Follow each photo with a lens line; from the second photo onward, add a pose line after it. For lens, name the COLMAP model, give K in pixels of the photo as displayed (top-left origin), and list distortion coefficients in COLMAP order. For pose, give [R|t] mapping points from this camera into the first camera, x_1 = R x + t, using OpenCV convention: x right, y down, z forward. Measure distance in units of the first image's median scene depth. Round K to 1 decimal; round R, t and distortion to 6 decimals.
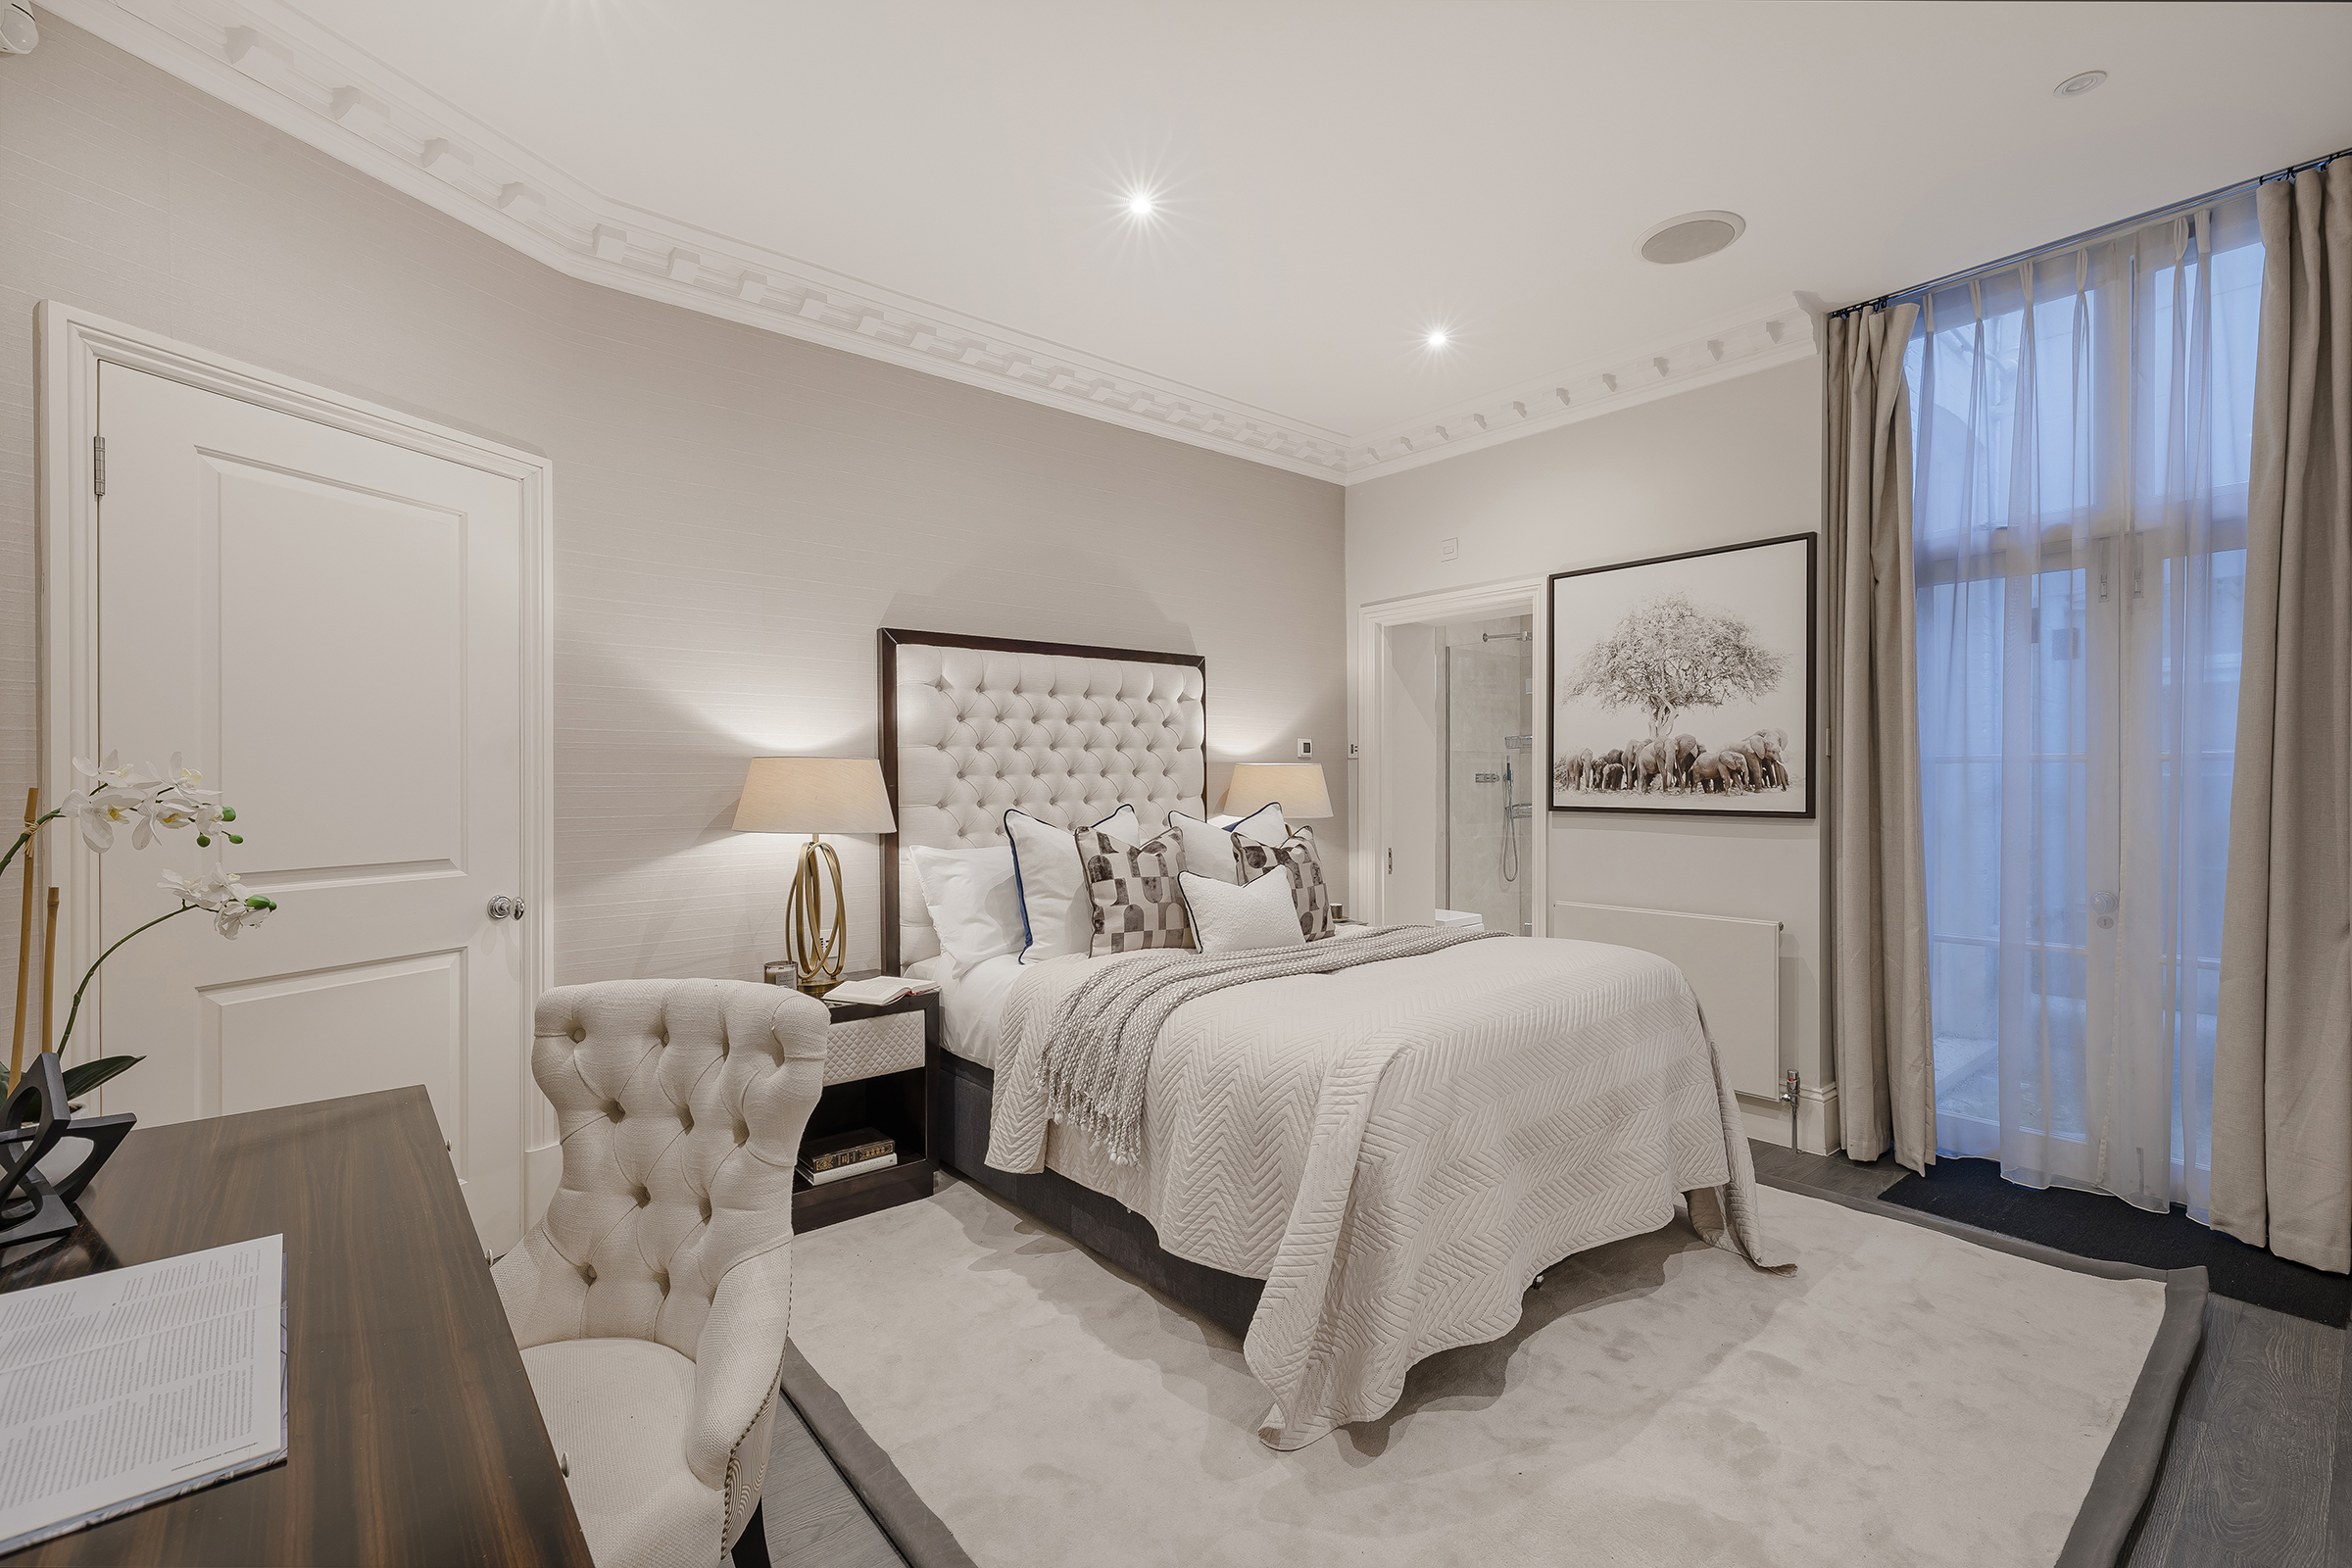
lens RADIAL K [[997.2, 0, 1180.6], [0, 997.2, 789.8], [0, 0, 1]] dist [0.000785, 0.001218]
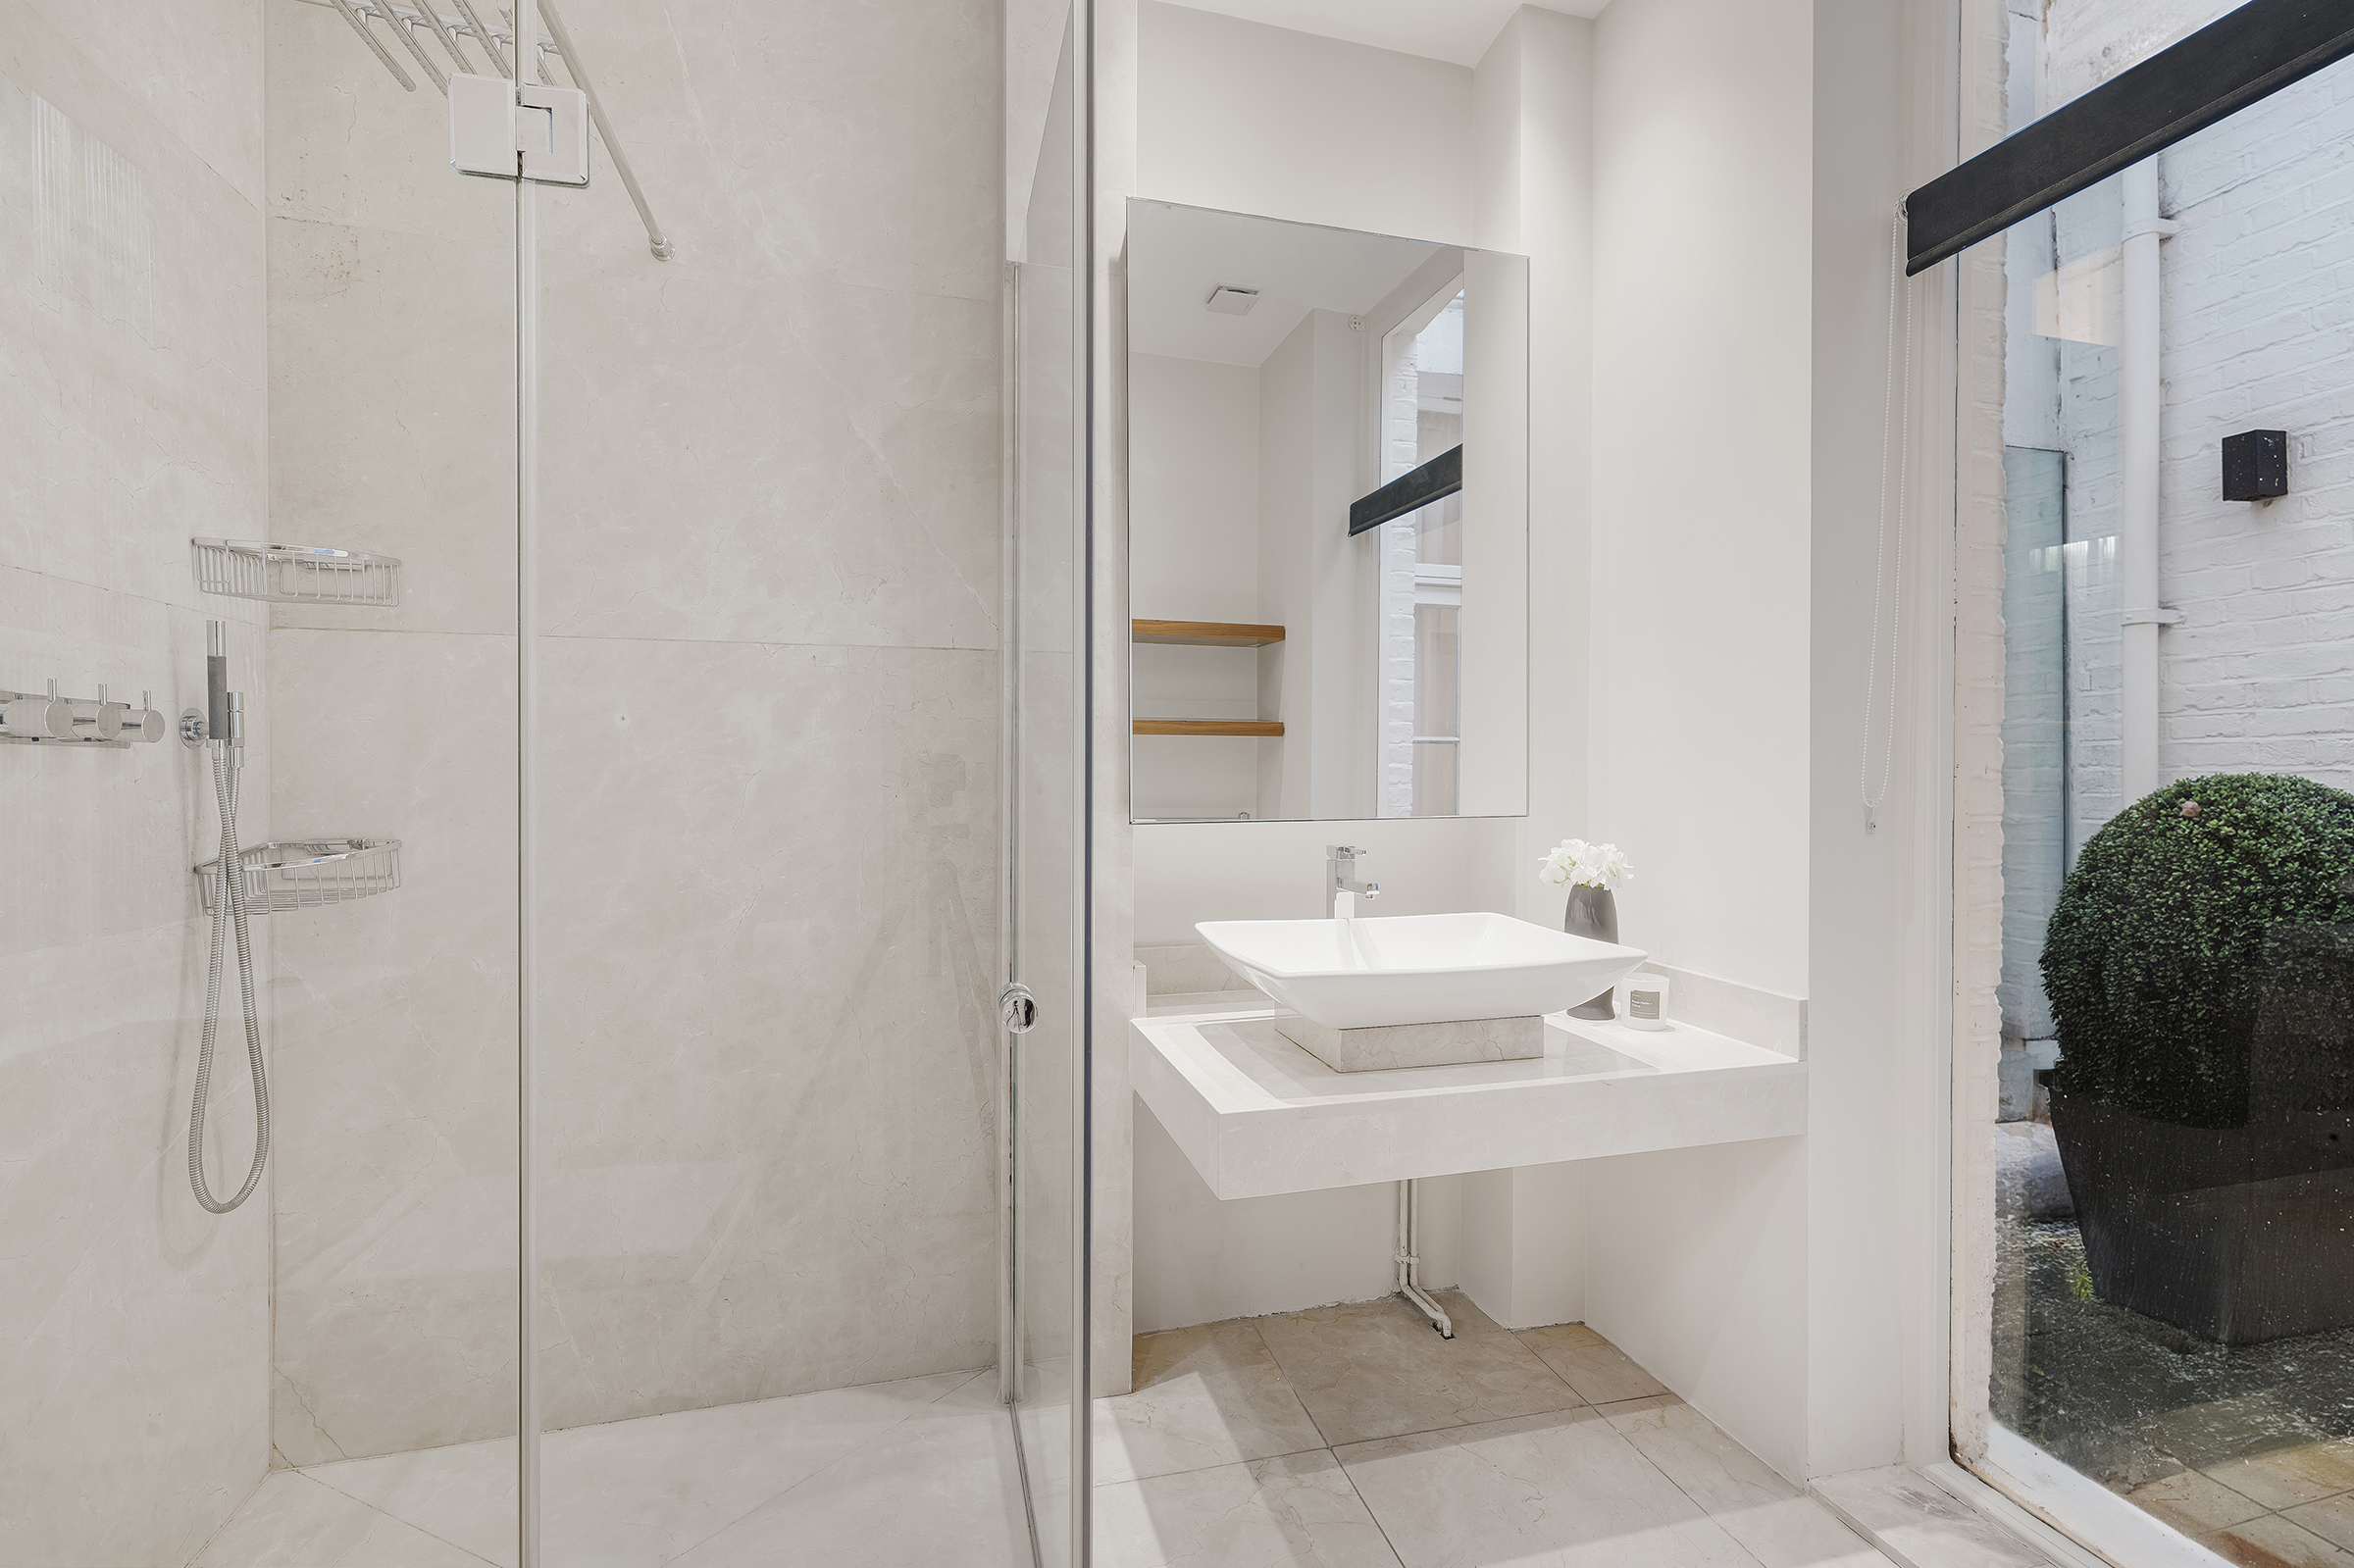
lens RADIAL K [[997.9, 0, 1175.9], [0, 997.9, 780.0], [0, 0, 1]] dist [0.000785, 0.001218]
pose [[0.472909, -0.002080, 0.881109, 0.238052], [-0.002443, 0.999990, 0.003672, -0.002004], [-0.881108, -0.003889, 0.472900, 0.720709]]
